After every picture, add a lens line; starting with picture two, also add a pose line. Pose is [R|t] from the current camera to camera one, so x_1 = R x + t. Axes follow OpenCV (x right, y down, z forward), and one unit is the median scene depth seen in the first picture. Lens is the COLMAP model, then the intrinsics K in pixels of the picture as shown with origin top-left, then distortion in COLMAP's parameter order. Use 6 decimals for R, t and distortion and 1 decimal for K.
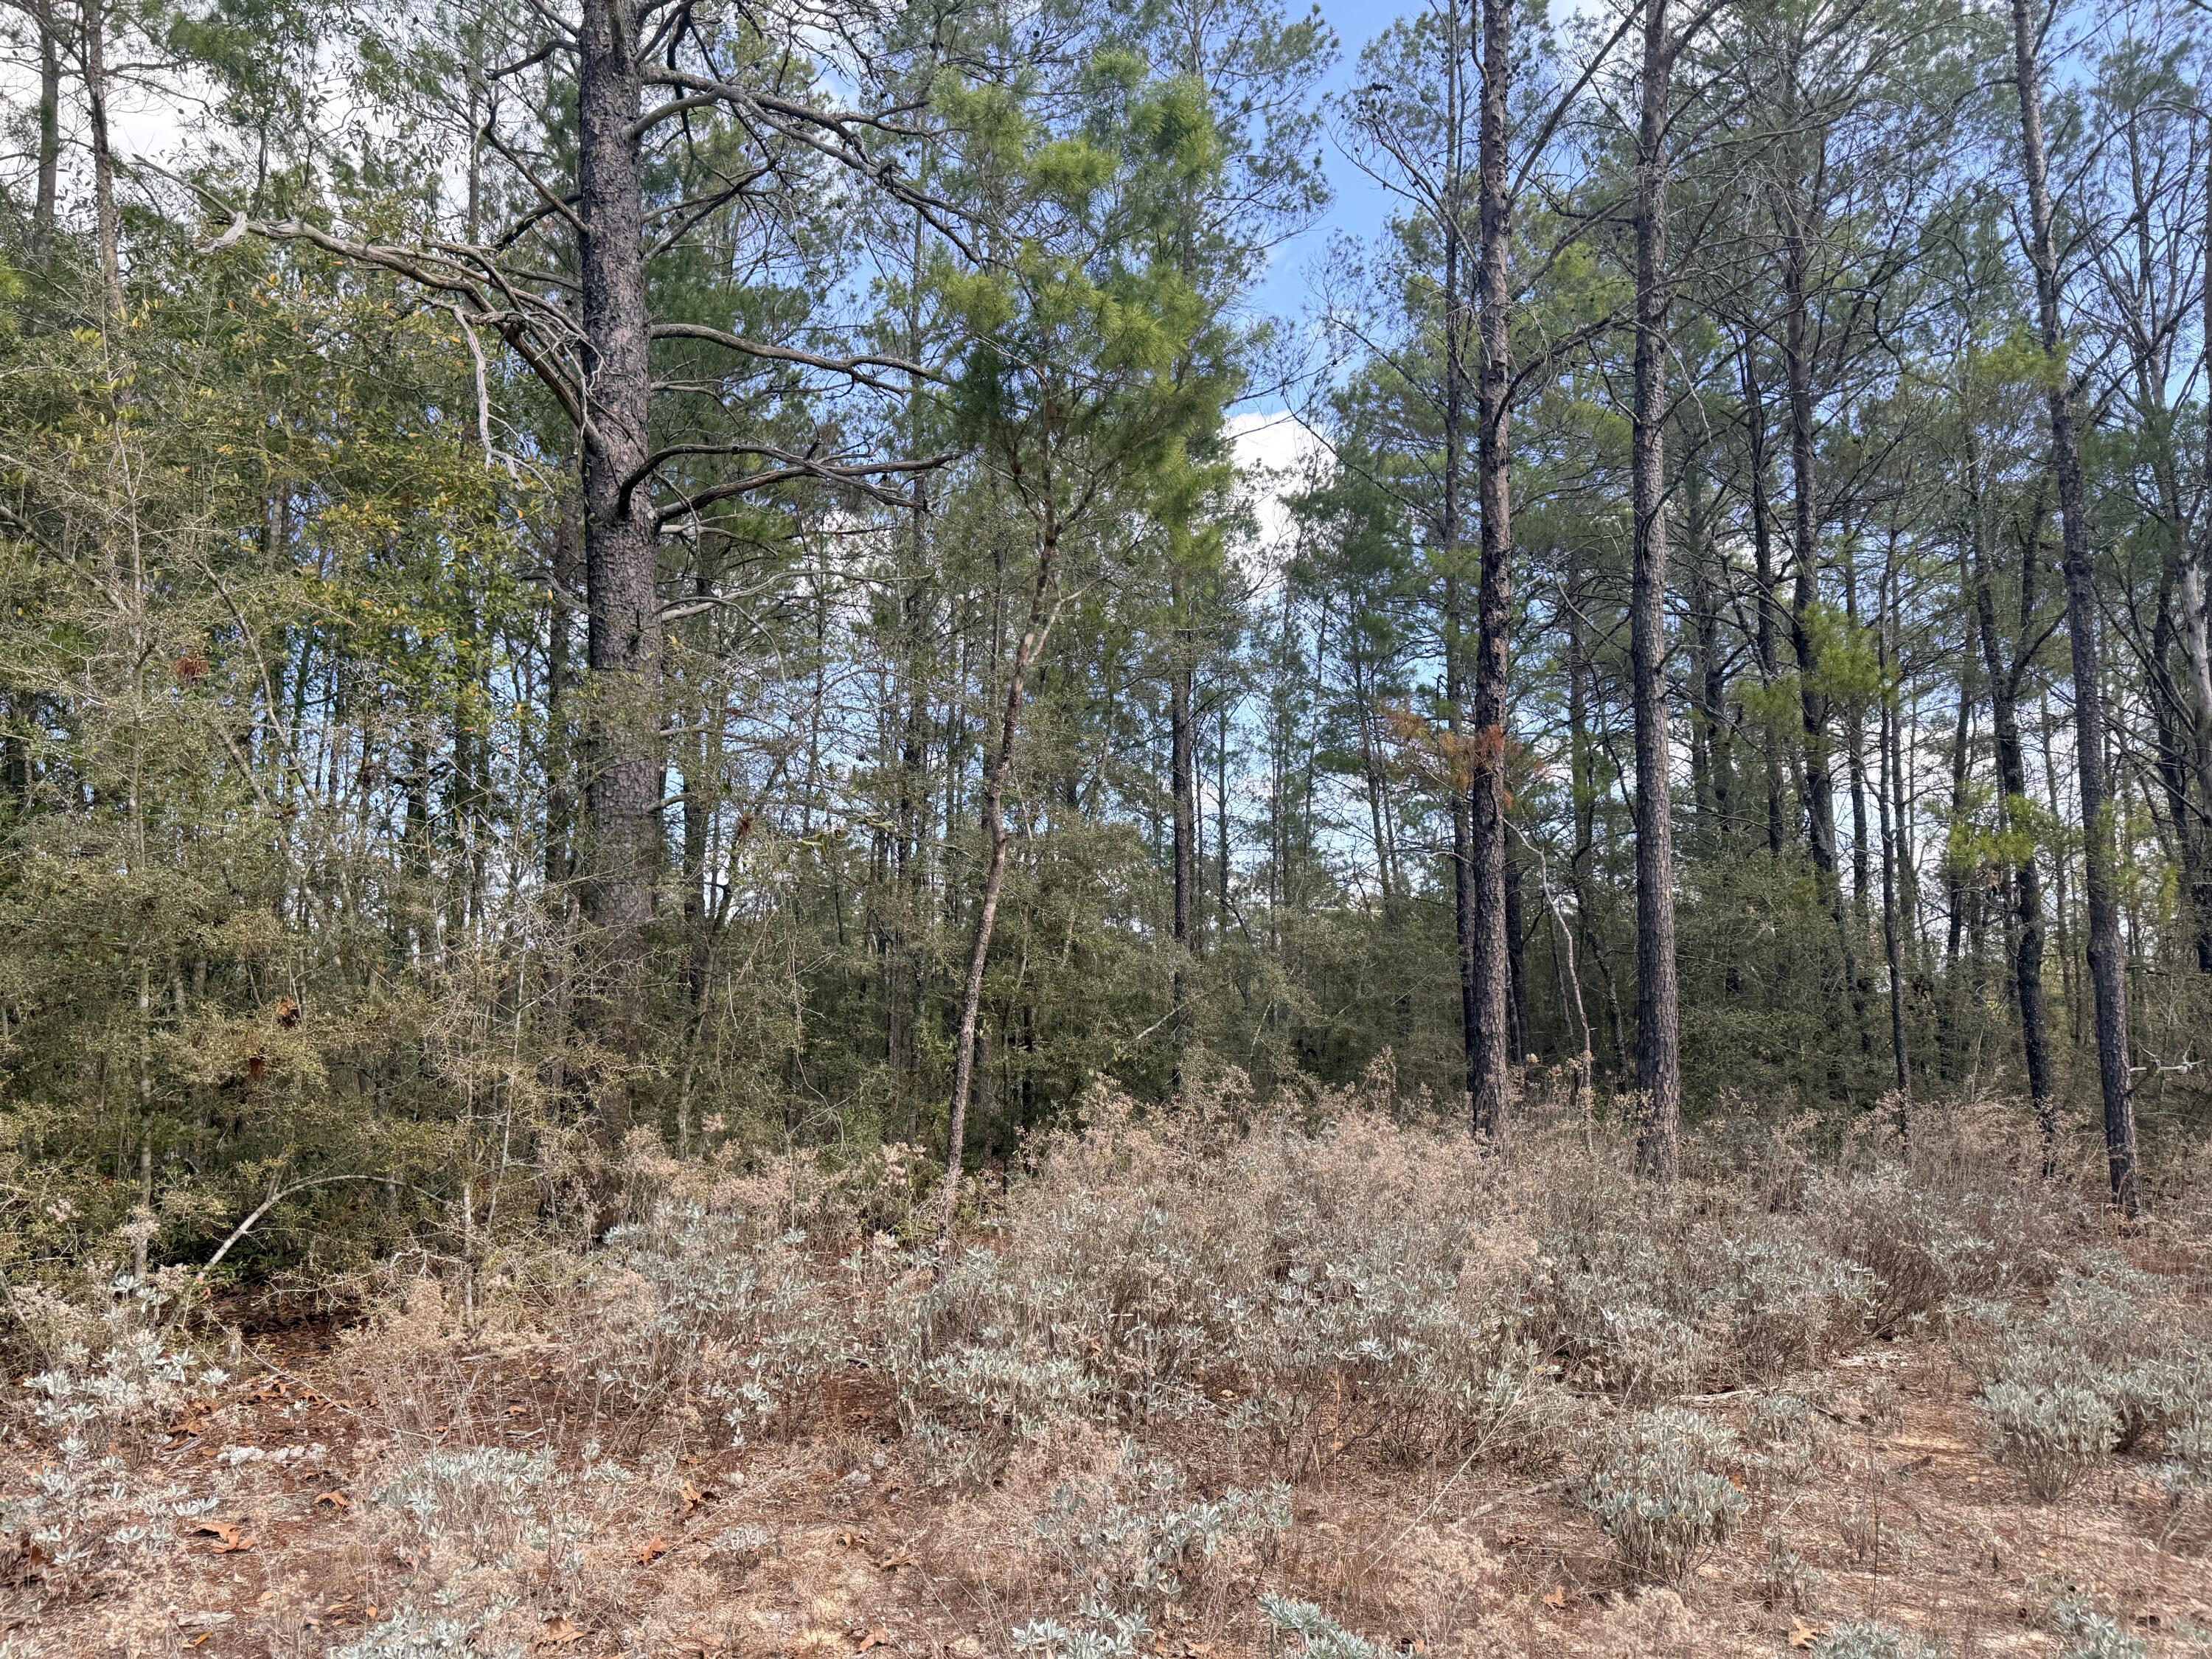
lens RADIAL K [[1549.1, 0, 1102.8], [0, 1549.1, 842.9], [0, 0, 1]] dist [0.003997, -0.015165]
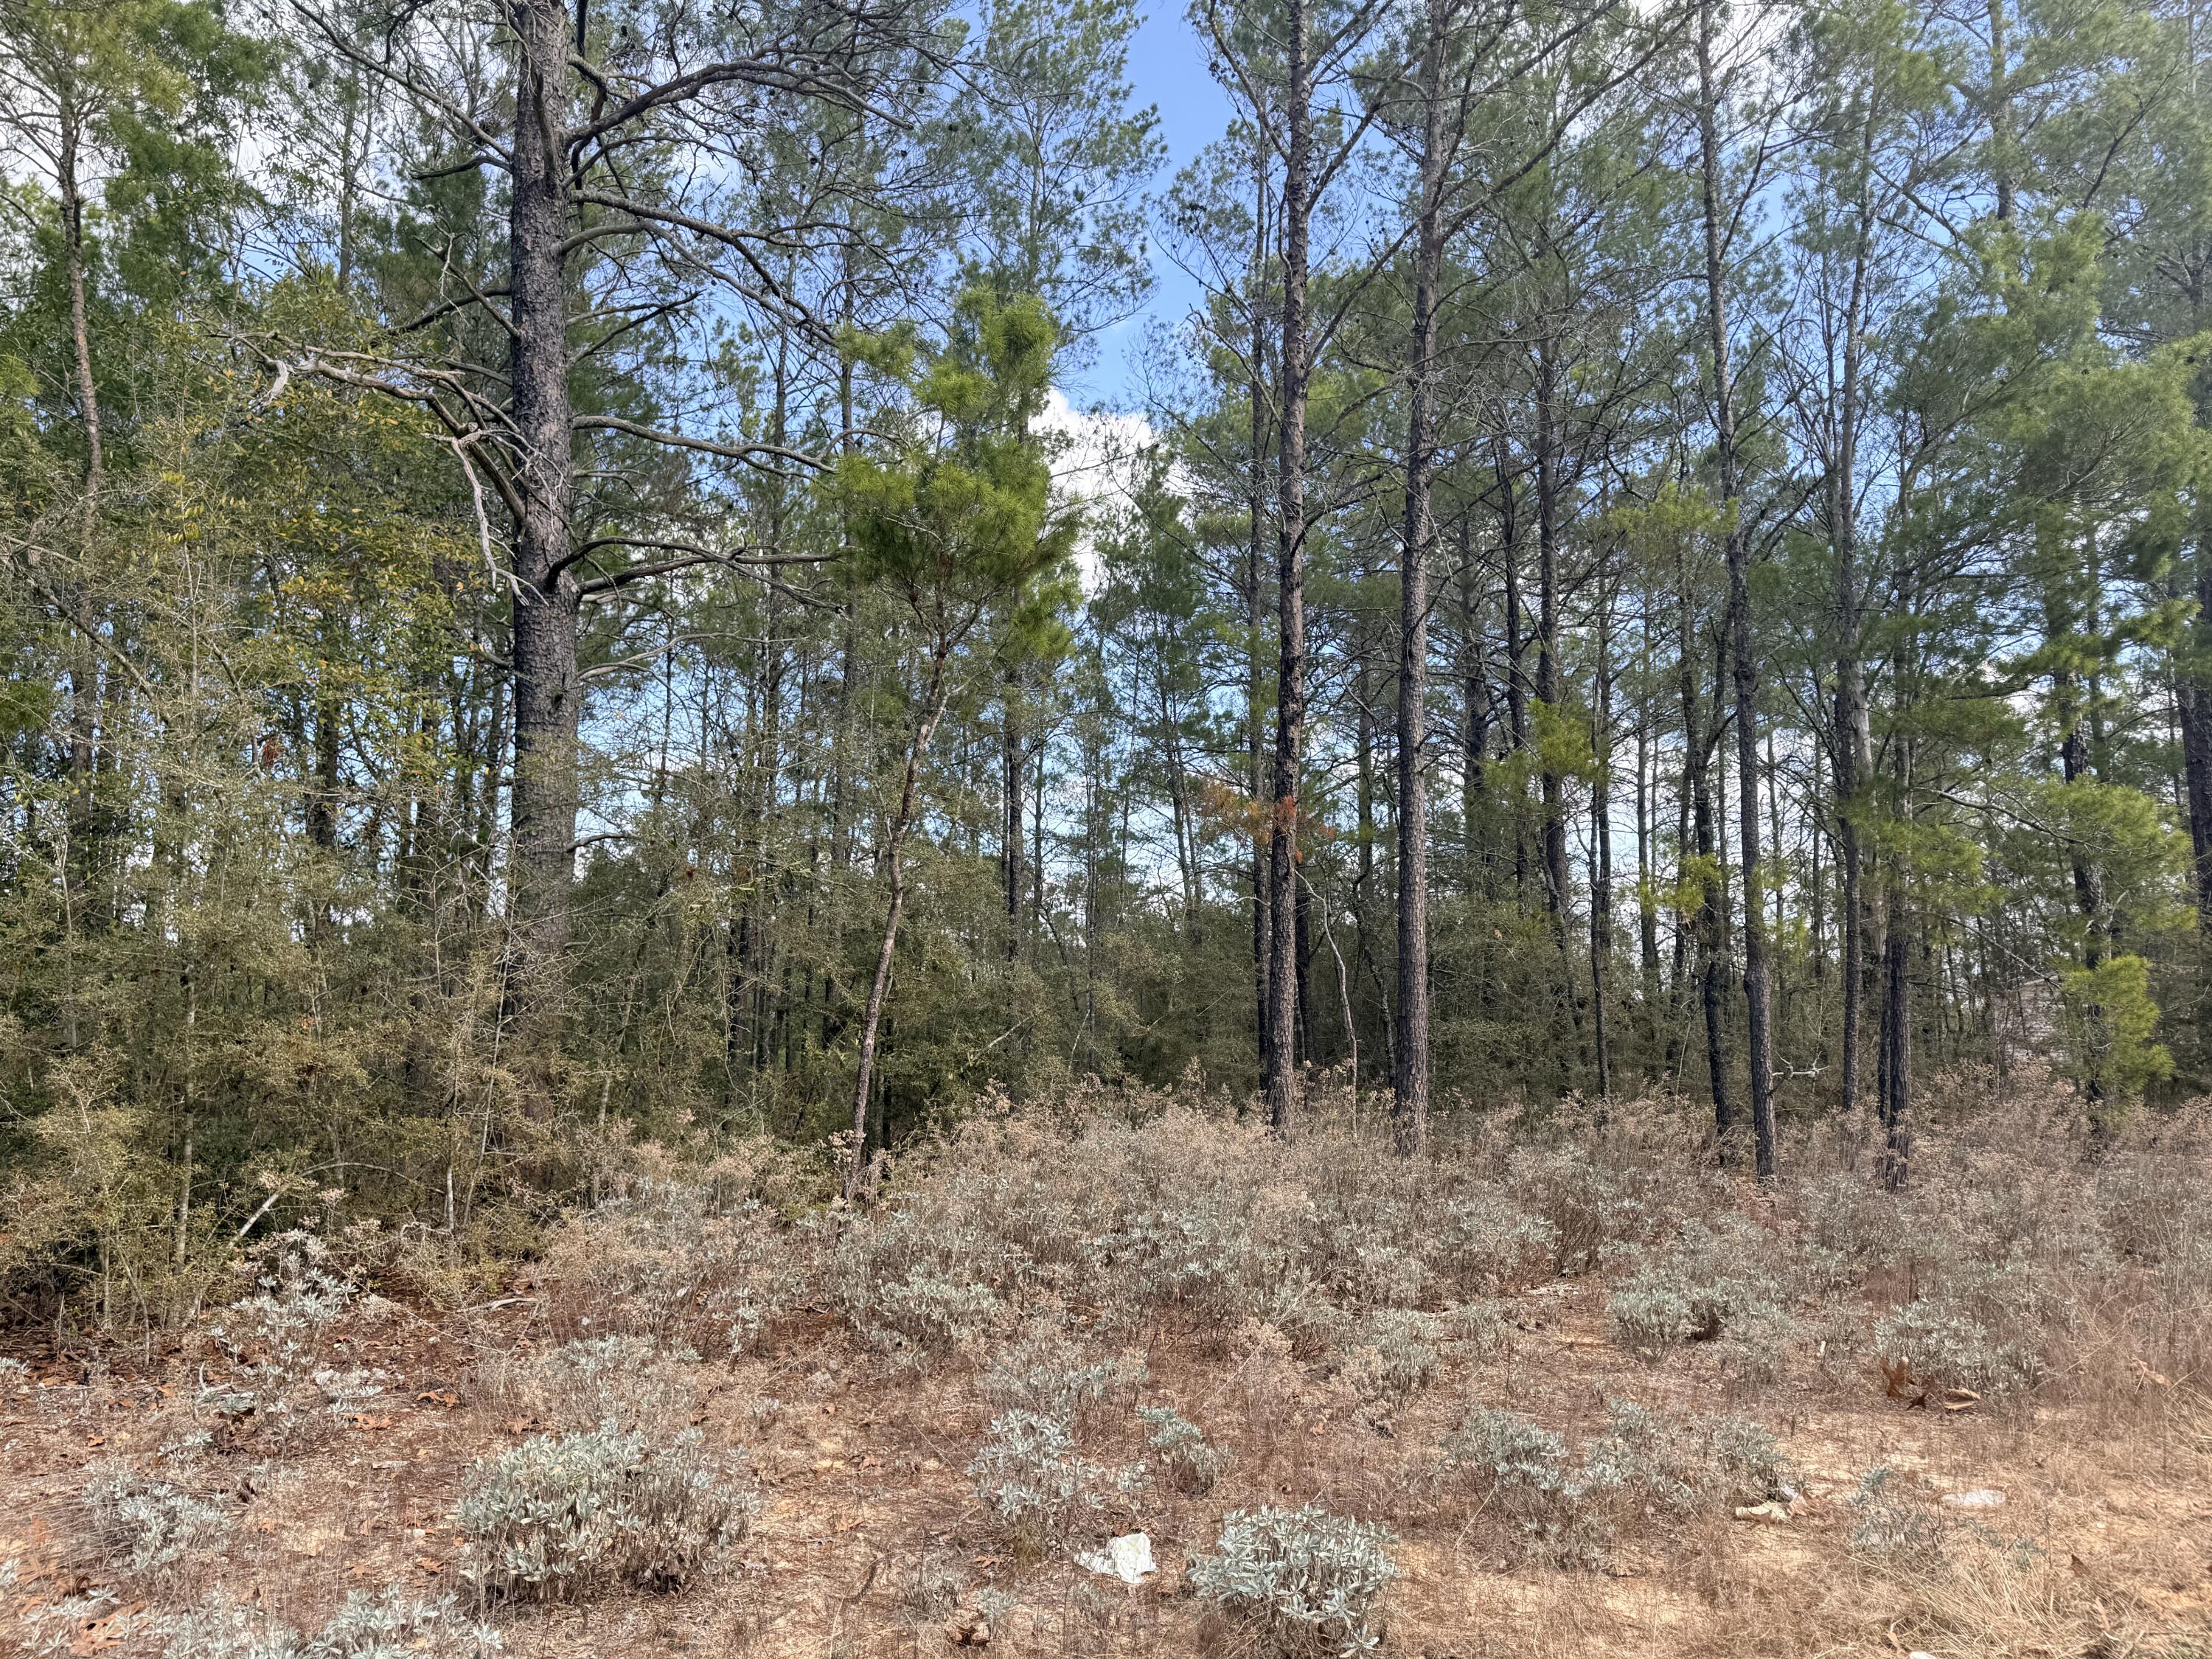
lens RADIAL K [[1549.1, 0, 1102.4], [0, 1549.1, 821.7], [0, 0, 1]] dist [0.003997, -0.015165]
pose [[0.991589, 0.020163, 0.127846, -0.047171], [-0.018577, 0.999735, -0.013587, -0.030689], [-0.128086, 0.011098, 0.991701, -0.187870]]
